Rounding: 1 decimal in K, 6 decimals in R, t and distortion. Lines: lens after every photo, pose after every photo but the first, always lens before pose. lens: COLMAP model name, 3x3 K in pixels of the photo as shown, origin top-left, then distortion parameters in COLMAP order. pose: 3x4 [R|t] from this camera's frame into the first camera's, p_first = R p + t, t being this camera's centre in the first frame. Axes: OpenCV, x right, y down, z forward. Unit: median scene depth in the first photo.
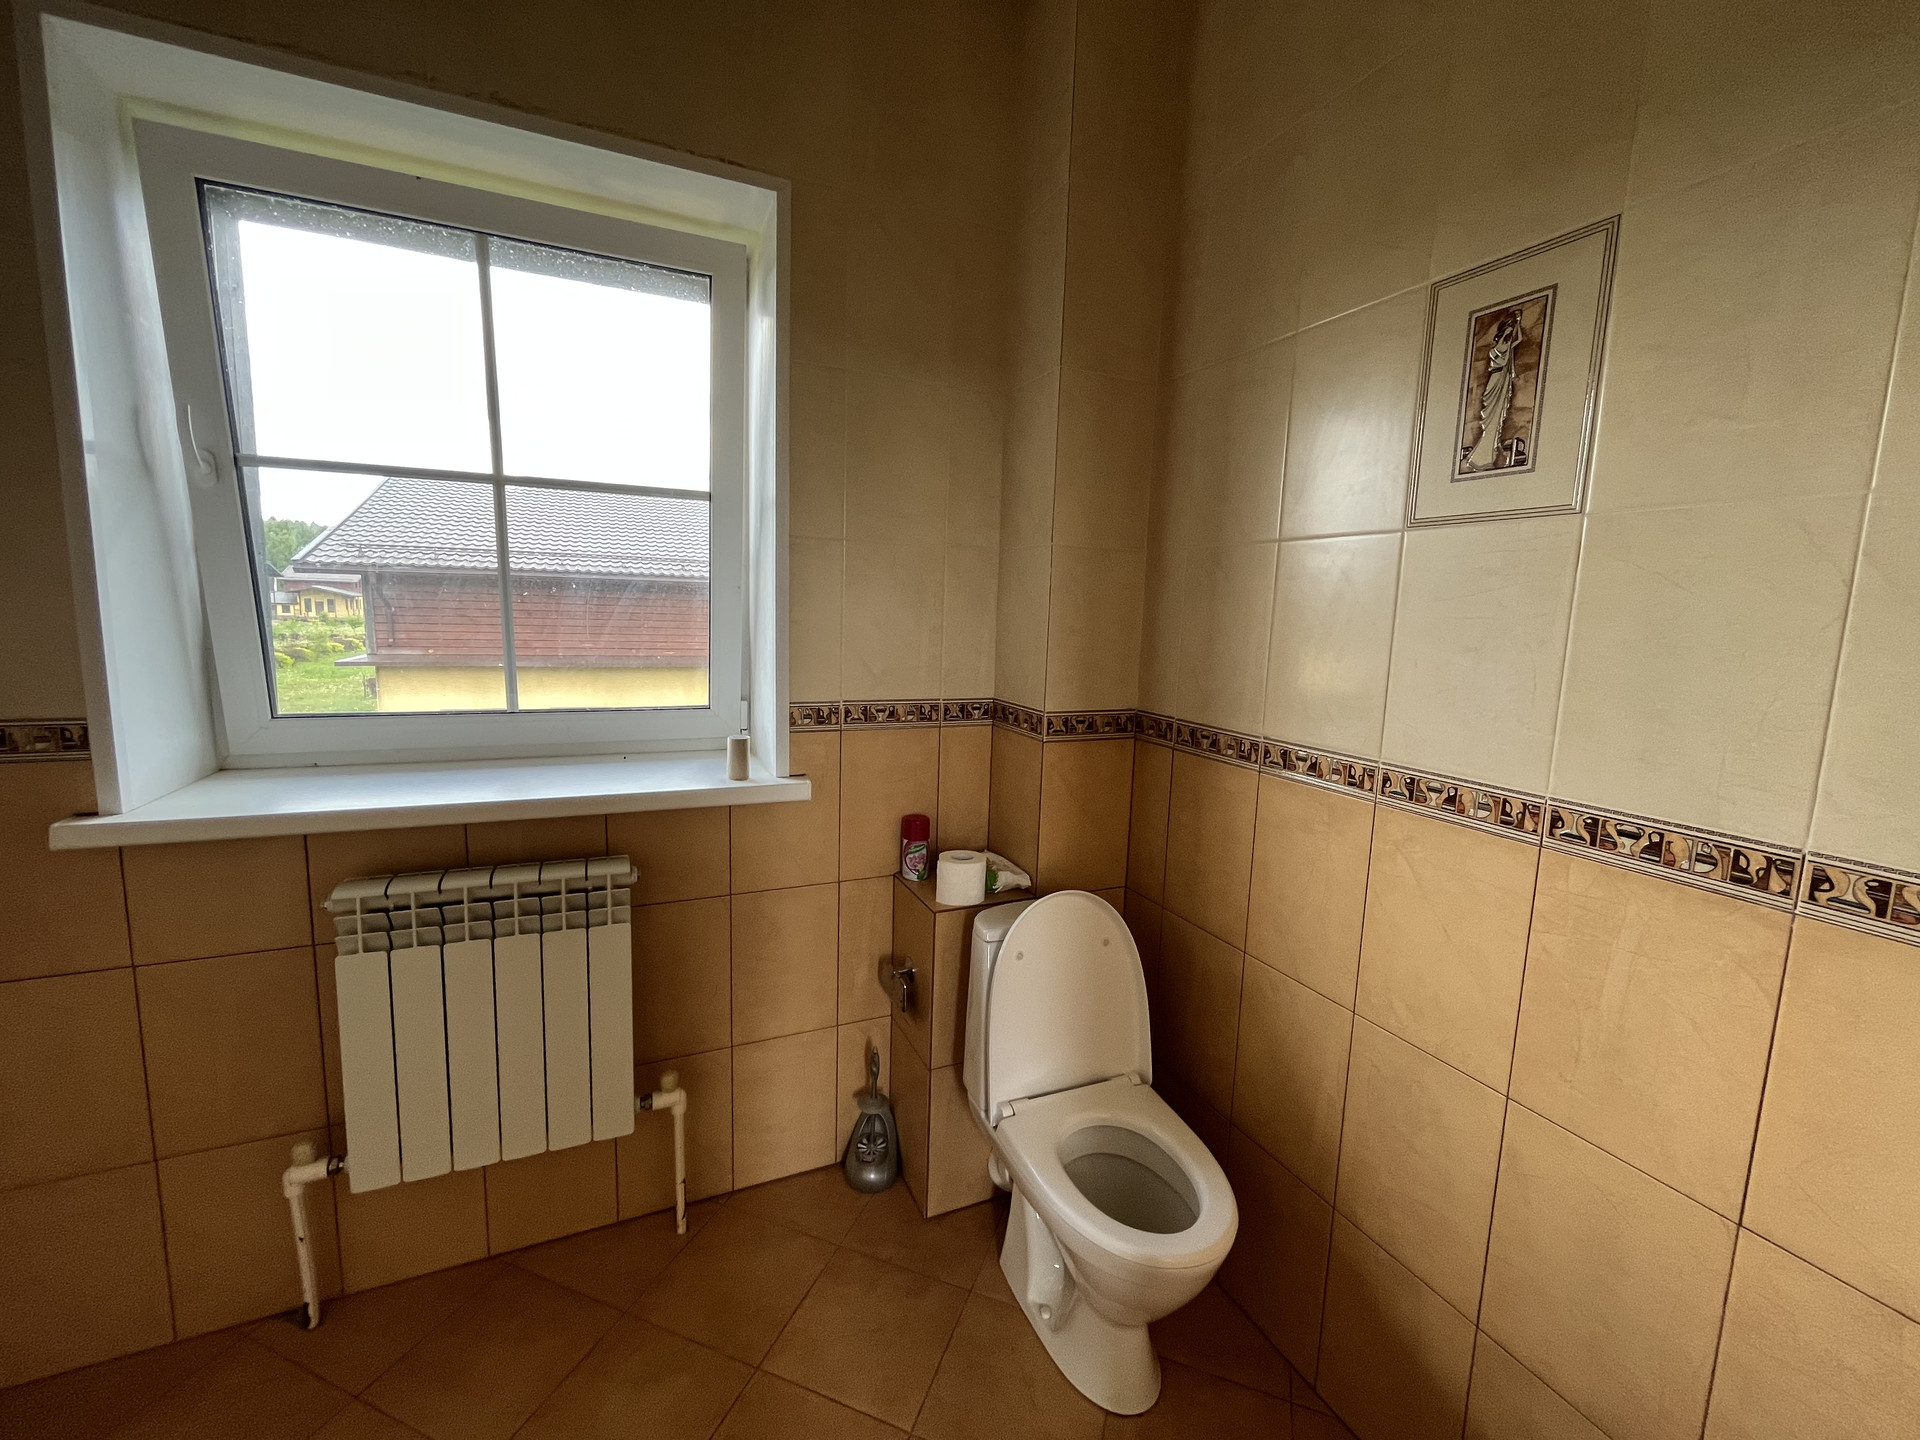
lens RADIAL K [[790.5, 0, 957.9], [0, 790.5, 713.6], [0, 0, 1]] dist [-0.001982, -0.000120]
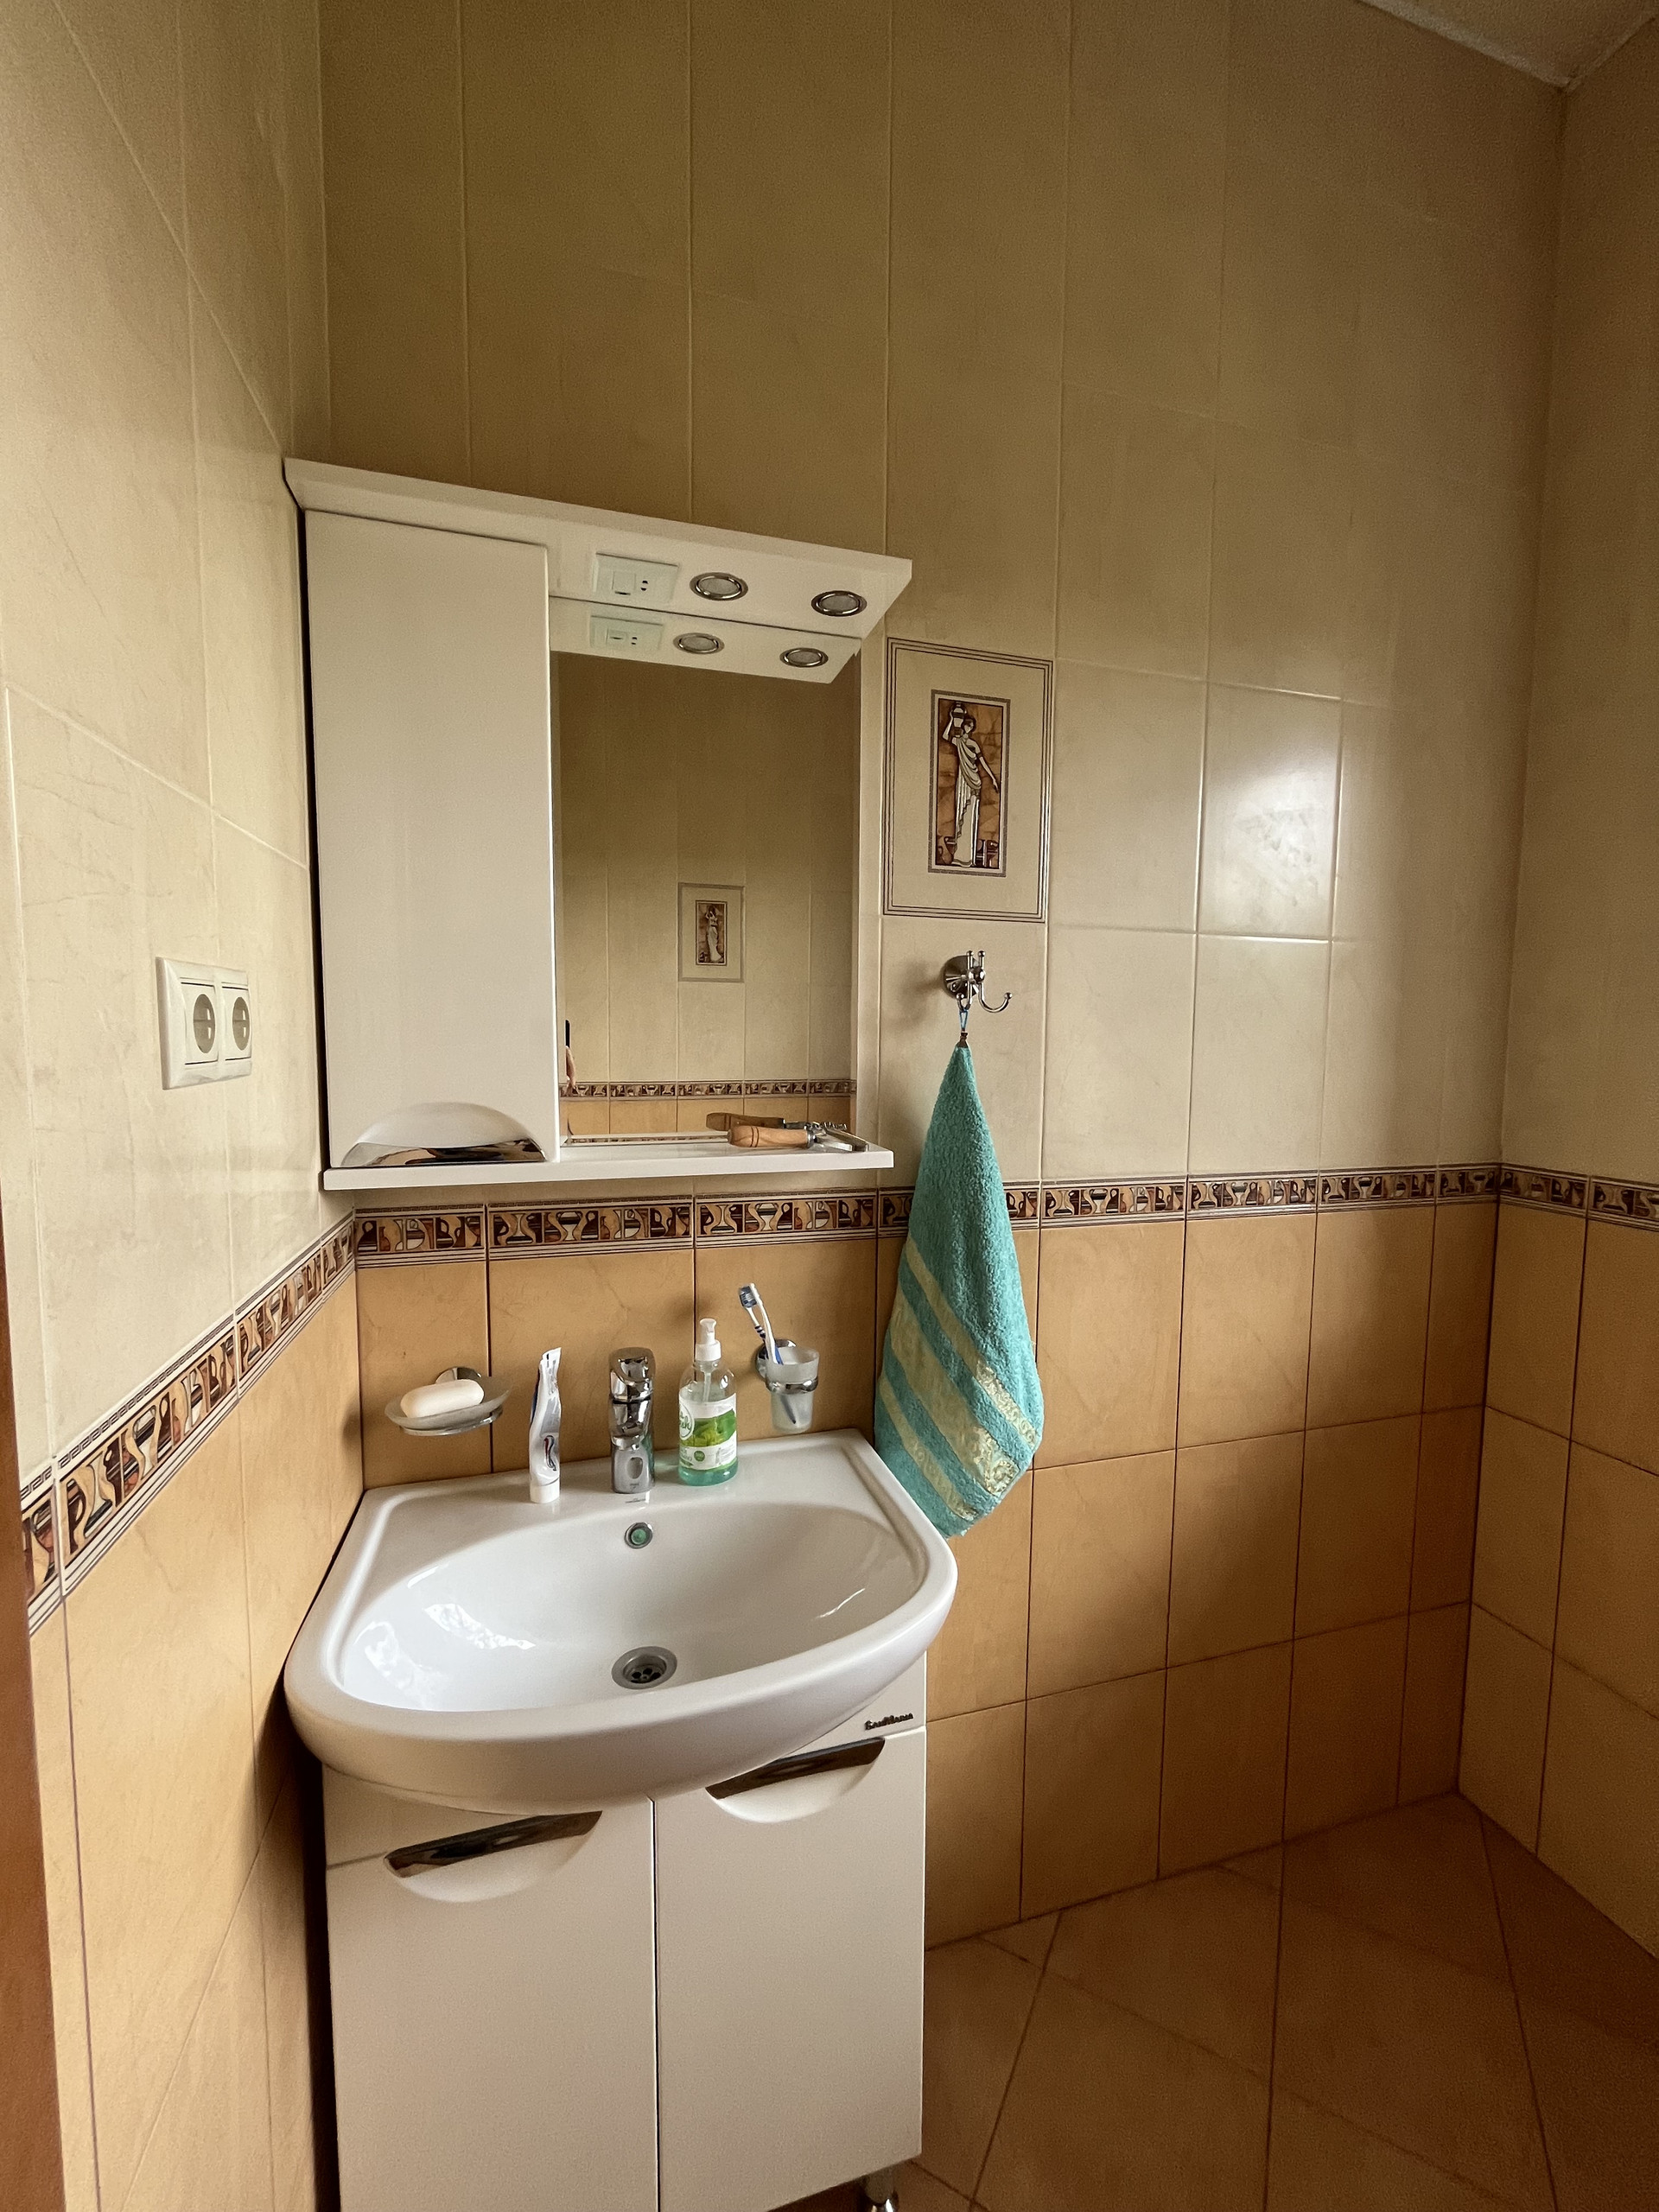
lens RADIAL K [[910.7, 0, 829.5], [0, 910.7, 1106.0], [0, 0, 1]] dist [-0.001982, -0.000120]
pose [[0.135297, -0.119298, 0.983597, -0.365166], [0.117964, 0.987603, 0.103557, -0.115321], [-0.983758, 0.102019, 0.147692, 0.773929]]
